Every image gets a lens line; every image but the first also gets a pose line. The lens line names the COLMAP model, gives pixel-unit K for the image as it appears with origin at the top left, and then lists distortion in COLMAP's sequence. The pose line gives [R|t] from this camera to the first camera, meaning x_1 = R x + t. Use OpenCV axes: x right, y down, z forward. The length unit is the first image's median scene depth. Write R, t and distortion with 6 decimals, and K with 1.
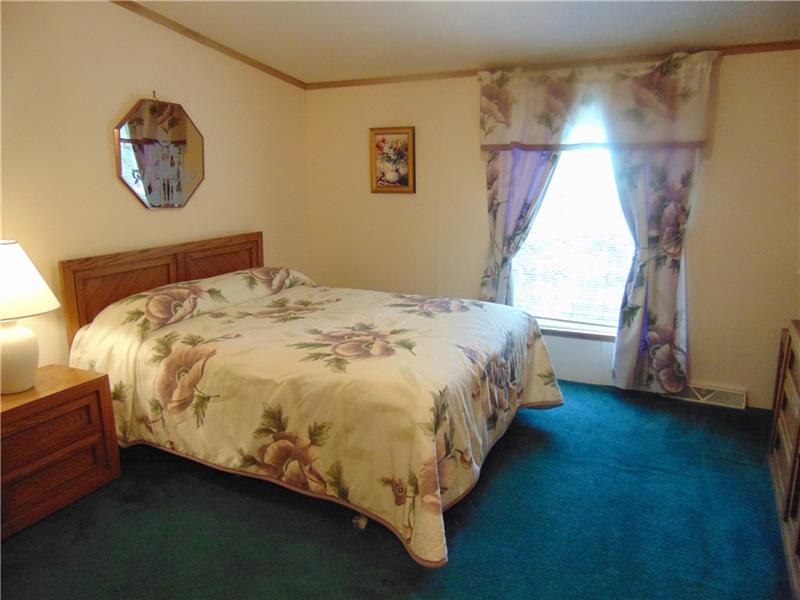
lens RADIAL K [[600.6, 0, 401.1], [0, 600.6, 299.4], [0, 0, 1]] dist [-0.014263, 0.032803]
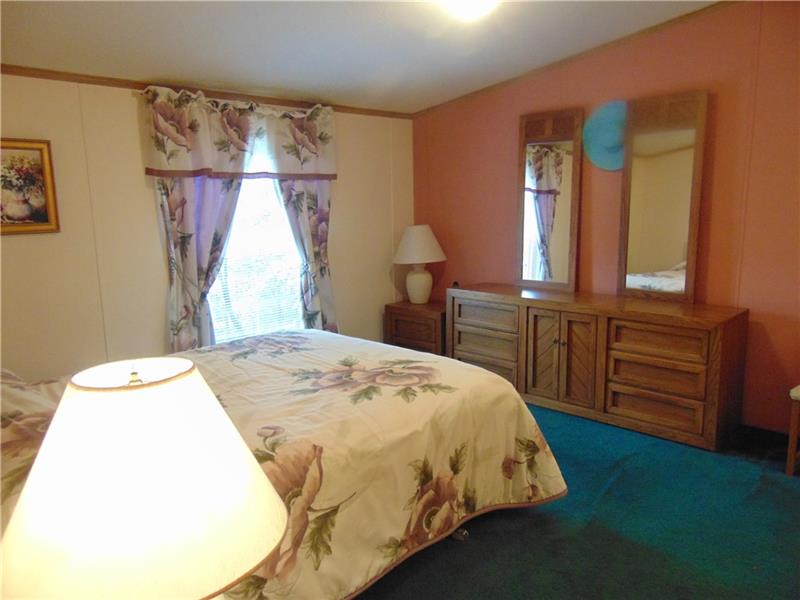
lens RADIAL K [[600.6, 0, 401.1], [0, 600.6, 299.9], [0, 0, 1]] dist [-0.014263, 0.032803]
pose [[0.275319, -0.162647, 0.947494, -0.683298], [0.221427, 0.969813, 0.102137, -0.095646], [-0.935505, 0.181681, 0.303023, 0.490185]]
